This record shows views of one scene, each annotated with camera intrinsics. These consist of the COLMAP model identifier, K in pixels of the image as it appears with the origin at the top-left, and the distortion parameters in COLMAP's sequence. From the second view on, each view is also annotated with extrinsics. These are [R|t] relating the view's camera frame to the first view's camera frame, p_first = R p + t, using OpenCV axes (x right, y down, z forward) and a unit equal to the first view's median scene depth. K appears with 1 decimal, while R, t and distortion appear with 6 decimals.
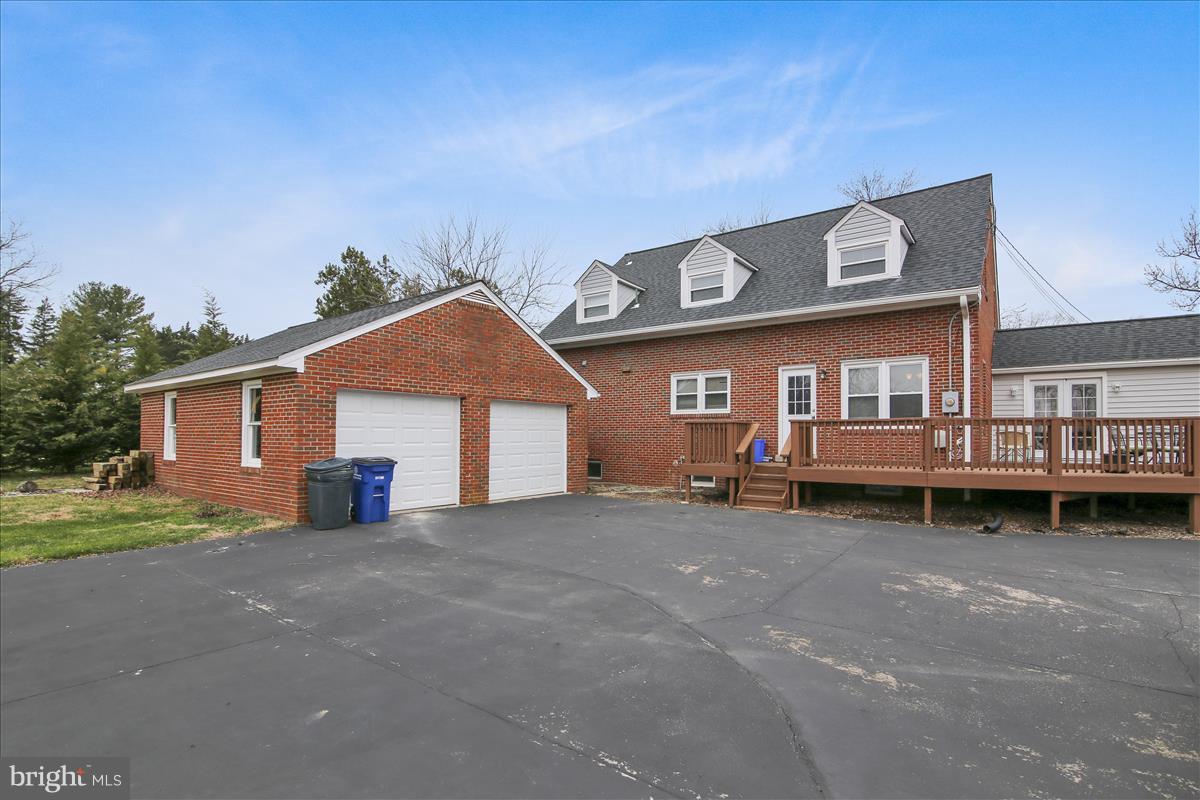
lens RADIAL K [[561.4, 0, 596.9], [0, 561.4, 433.8], [0, 0, 1]] dist [-0.001740, -0.000064]
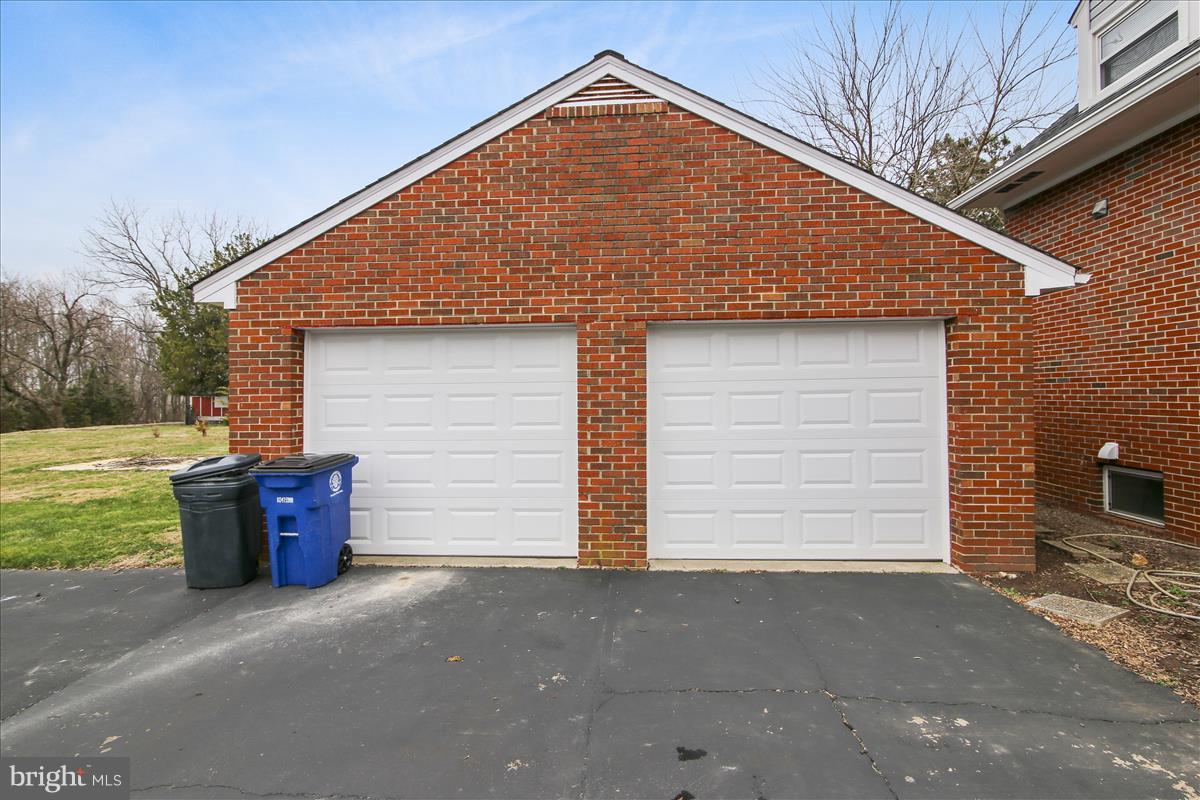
lens RADIAL K [[561.4, 0, 609.9], [0, 561.4, 383.6], [0, 0, 1]] dist [-0.001740, -0.000064]
pose [[0.559470, -0.024641, -0.828484, 0.150610], [0.016192, 0.999692, -0.018799, -0.008622], [0.828693, -0.002897, 0.559696, 0.769857]]
